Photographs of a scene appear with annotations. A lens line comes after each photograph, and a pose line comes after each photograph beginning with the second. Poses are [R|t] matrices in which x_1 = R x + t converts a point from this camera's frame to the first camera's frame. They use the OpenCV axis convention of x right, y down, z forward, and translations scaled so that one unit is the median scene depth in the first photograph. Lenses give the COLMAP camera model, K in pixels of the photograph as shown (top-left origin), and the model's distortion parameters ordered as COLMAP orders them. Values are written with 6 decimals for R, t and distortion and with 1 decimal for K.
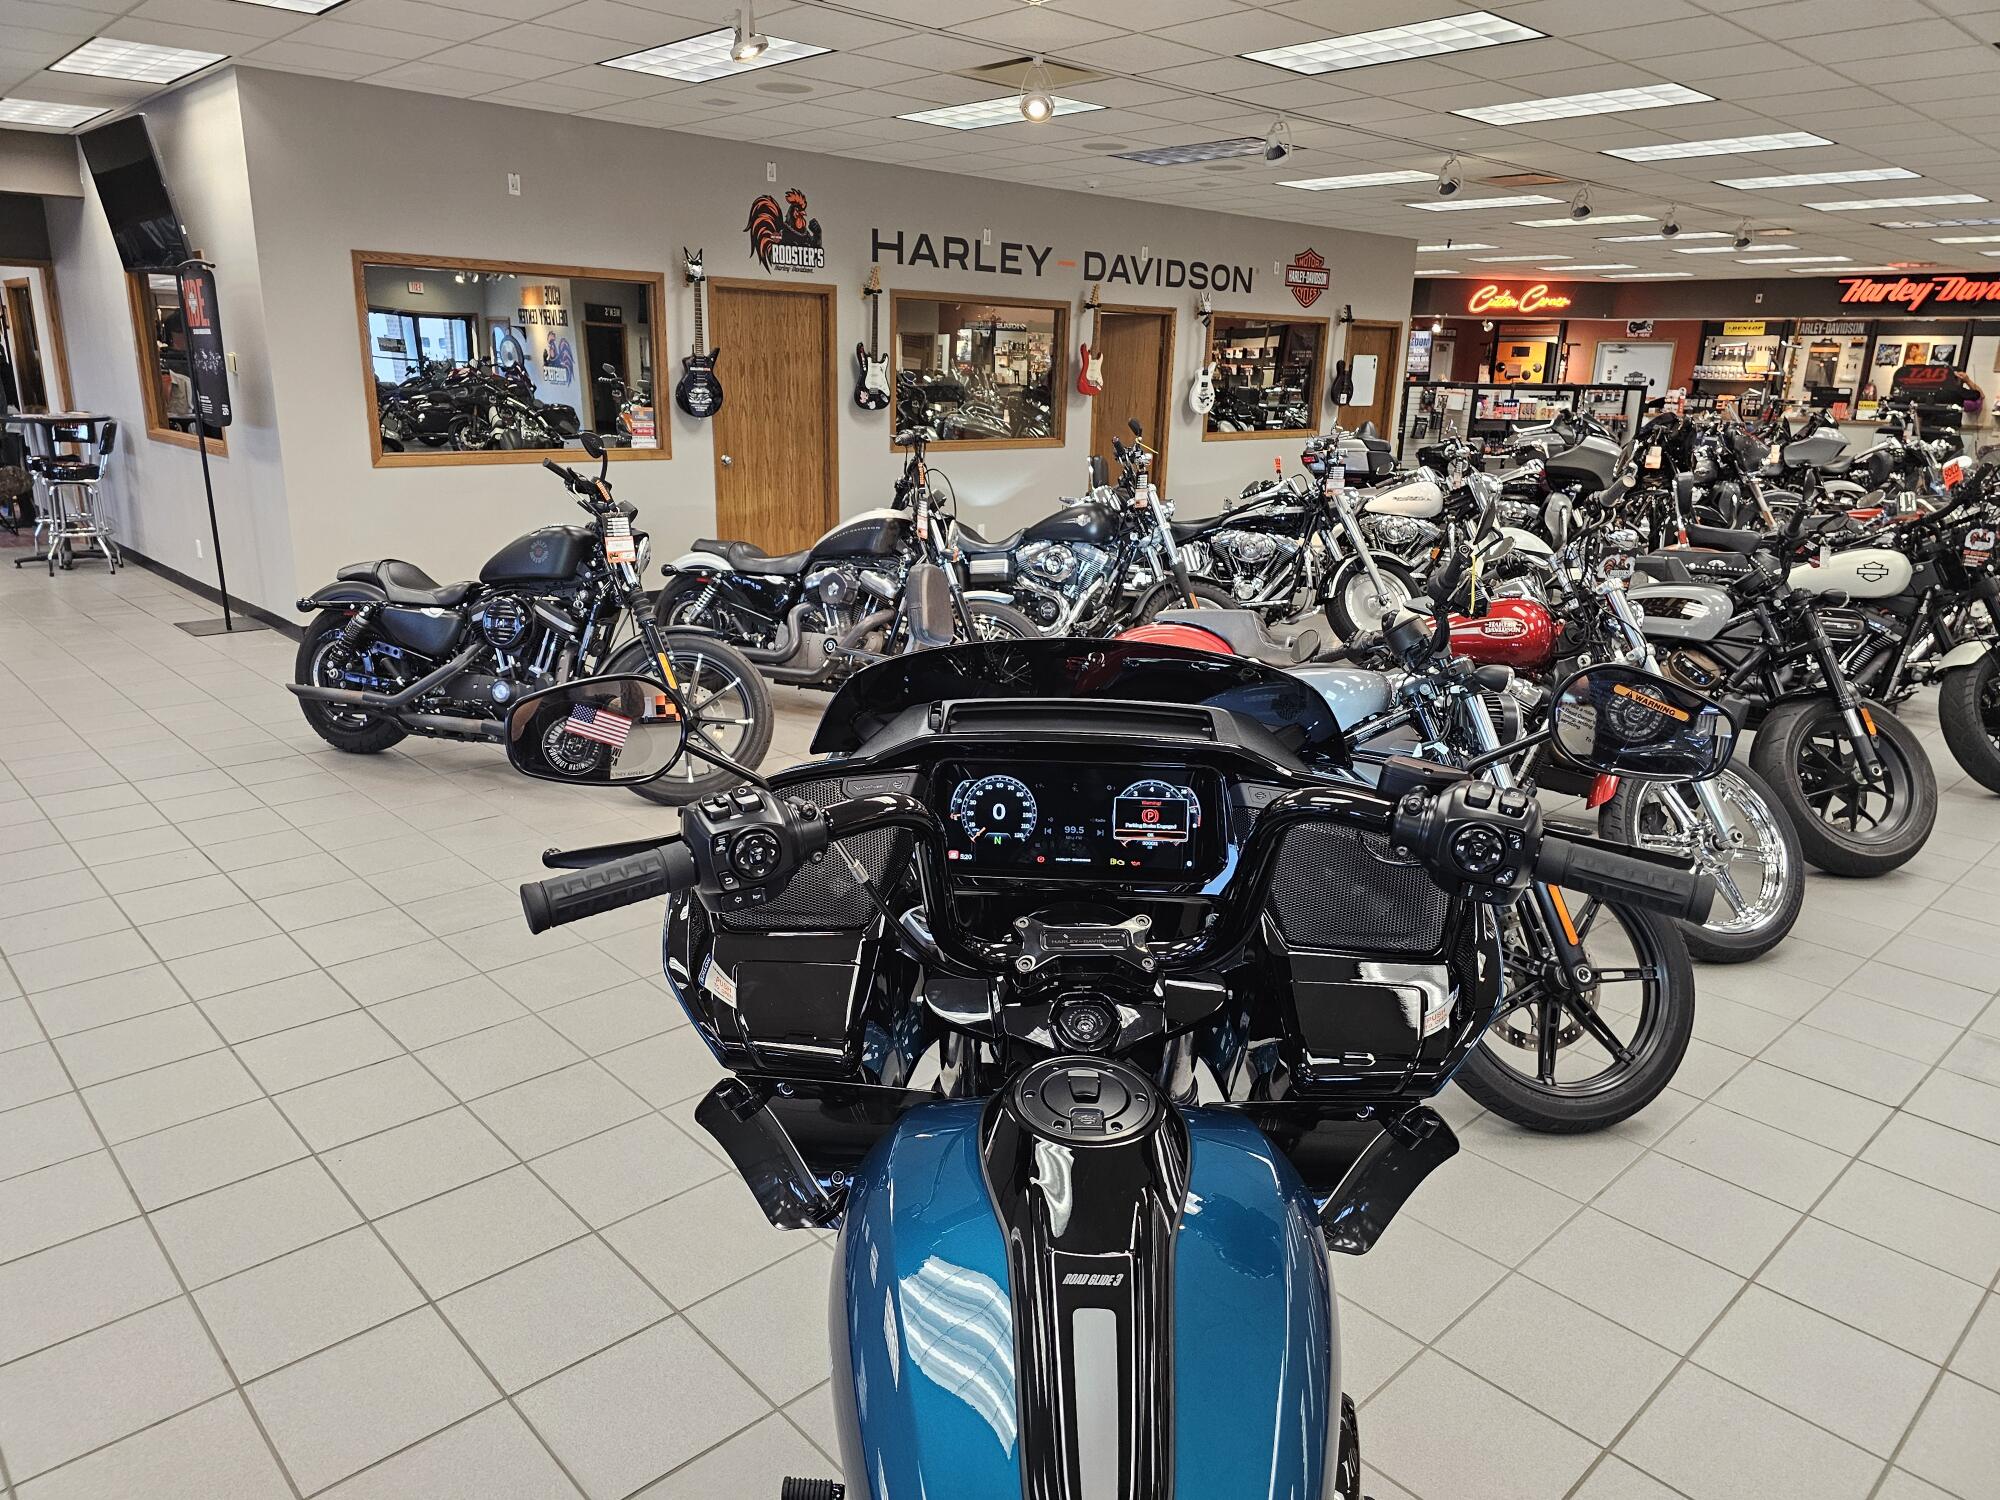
lens RADIAL K [[1351.6, 0, 987.8], [0, 1351.6, 736.5], [0, 0, 1]] dist [0.055913, -0.051328]
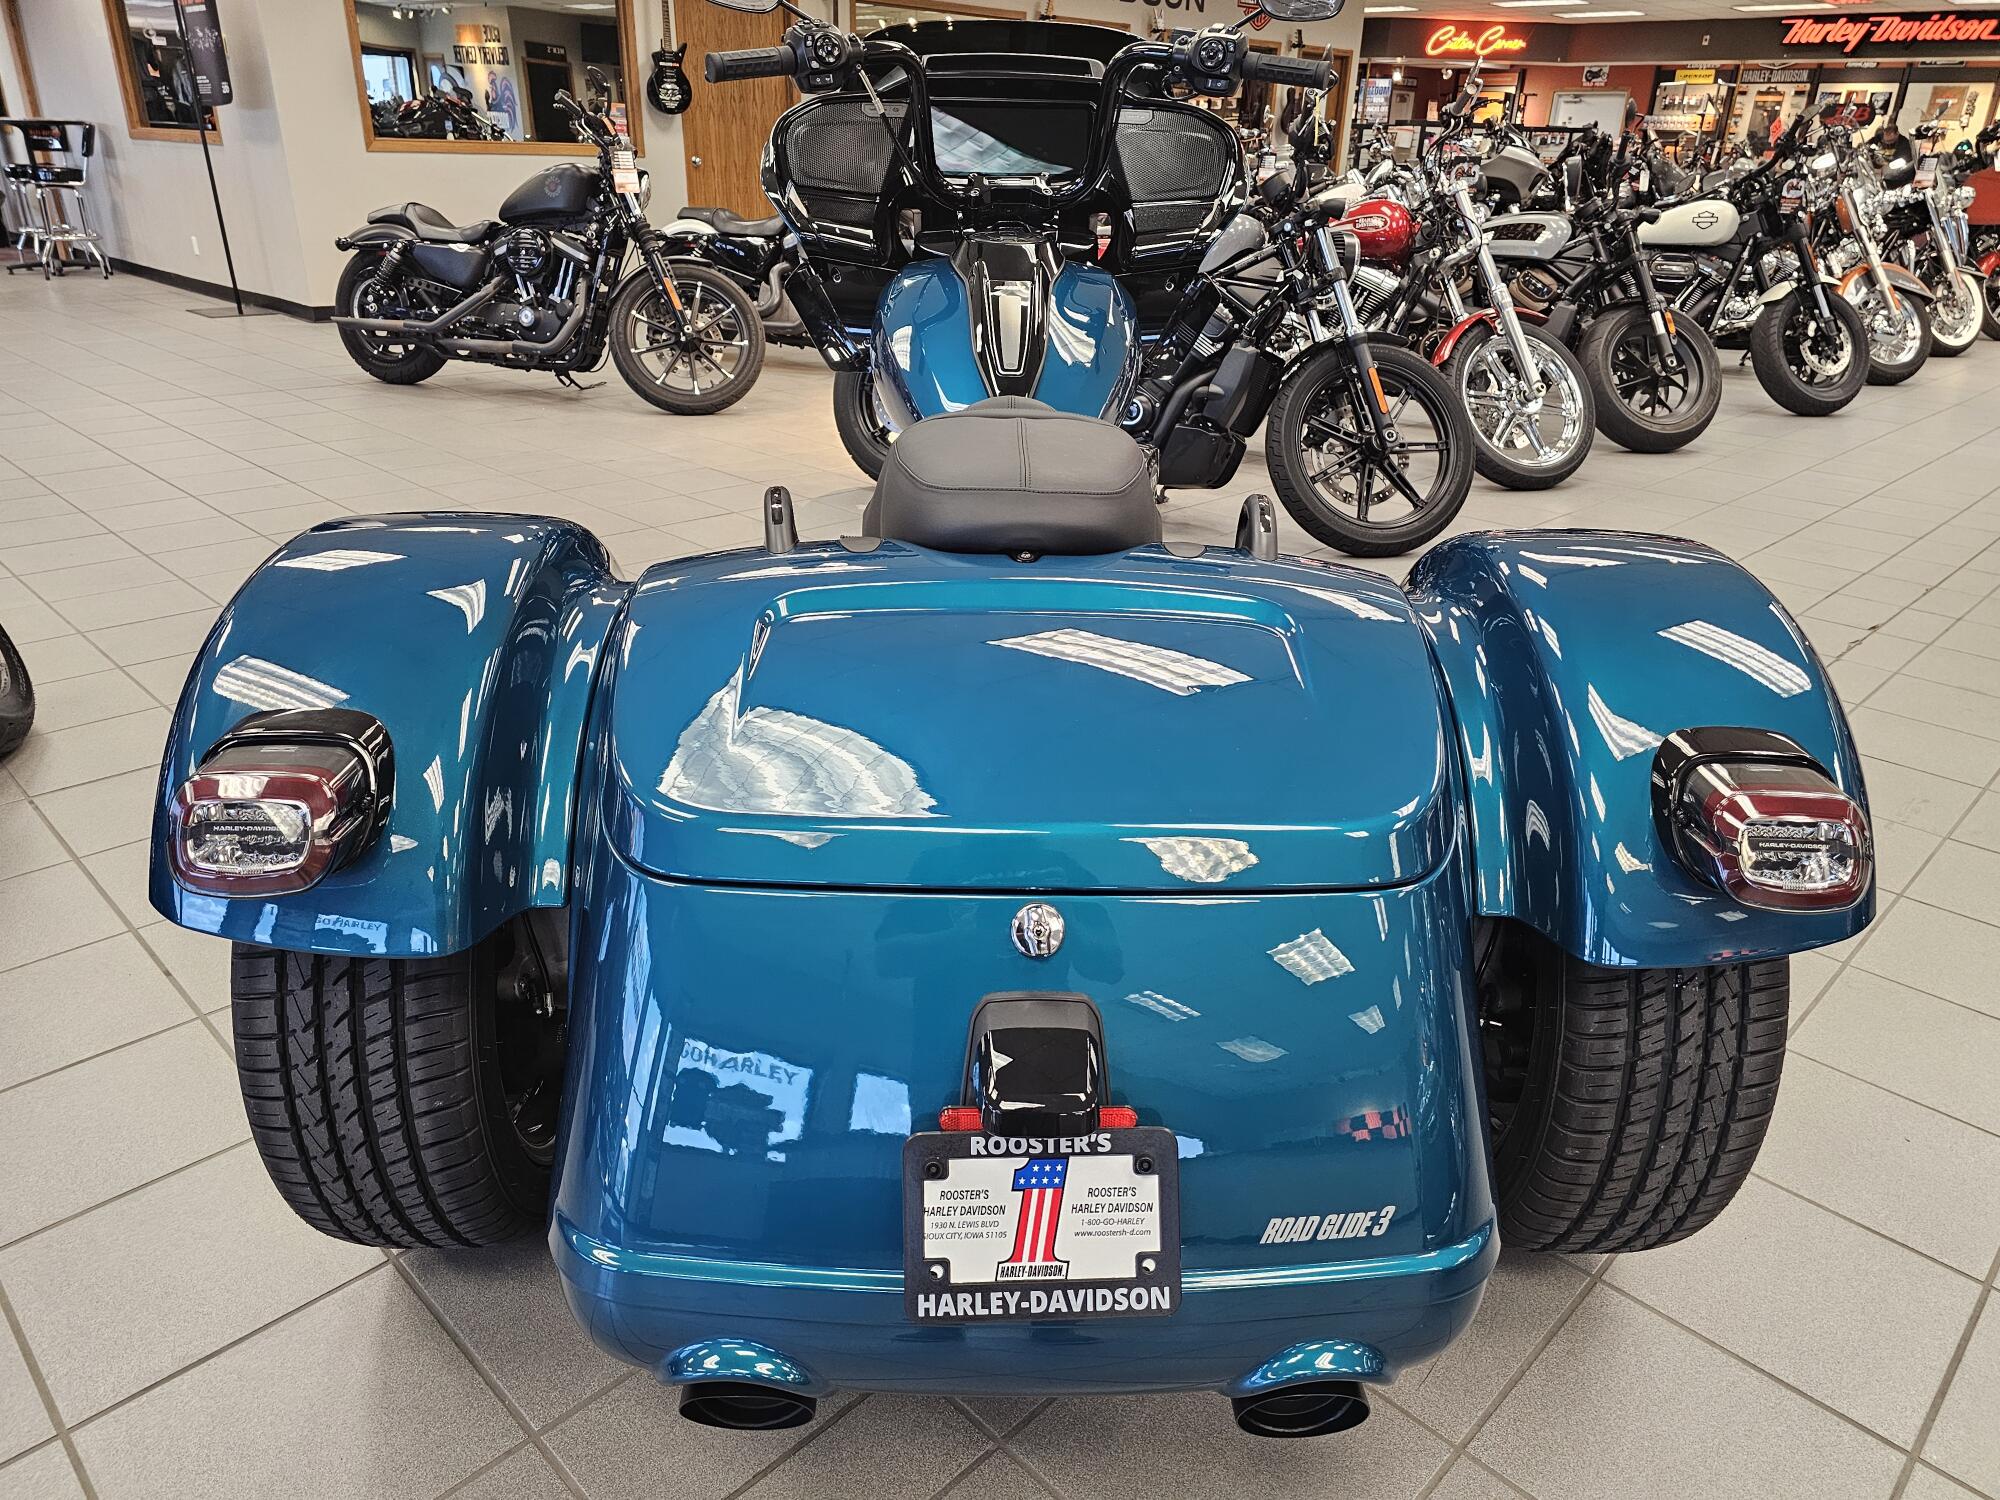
lens RADIAL K [[1343.4, 0, 1009.3], [0, 1343.4, 746.7], [0, 0, 1]] dist [0.049131, -0.043189]
pose [[0.999048, -0.013272, 0.041551, -0.001819], [0.006746, 0.988139, 0.153416, 0.118097], [-0.043095, -0.152990, 0.987288, -0.157876]]
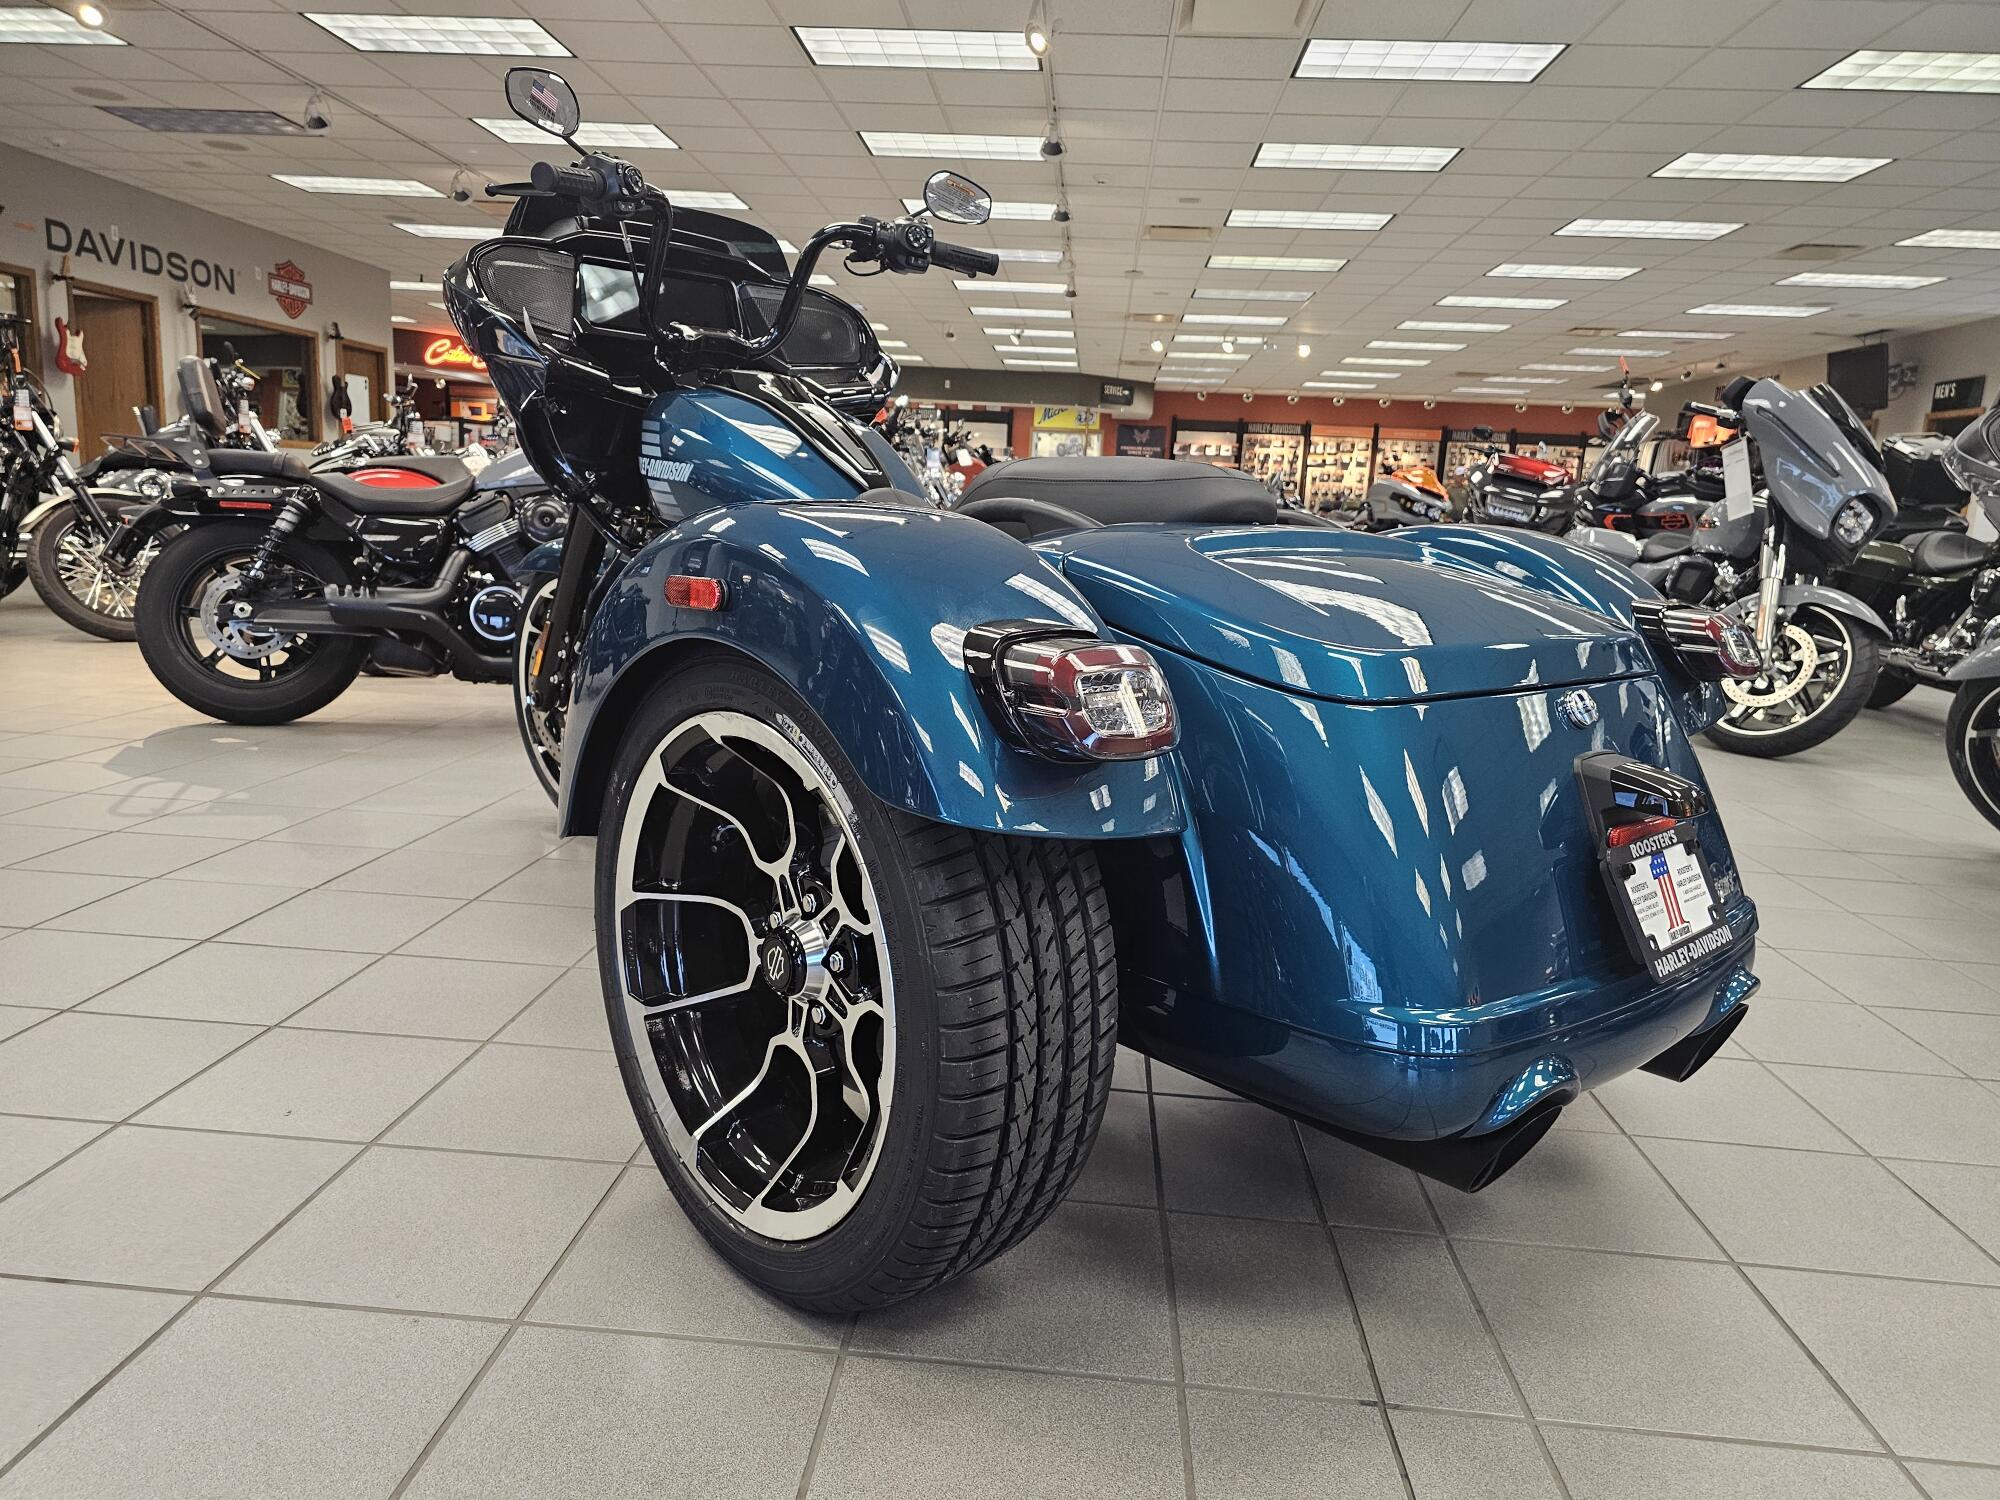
lens RADIAL K [[1351.6, 0, 987.8], [0, 1351.6, 736.5], [0, 0, 1]] dist [0.055913, -0.051328]
pose [[0.739667, -0.107358, 0.664354, -0.187423], [0.151038, 0.988492, -0.008422, 0.153626], [-0.655805, 0.106572, 0.747370, -0.108863]]
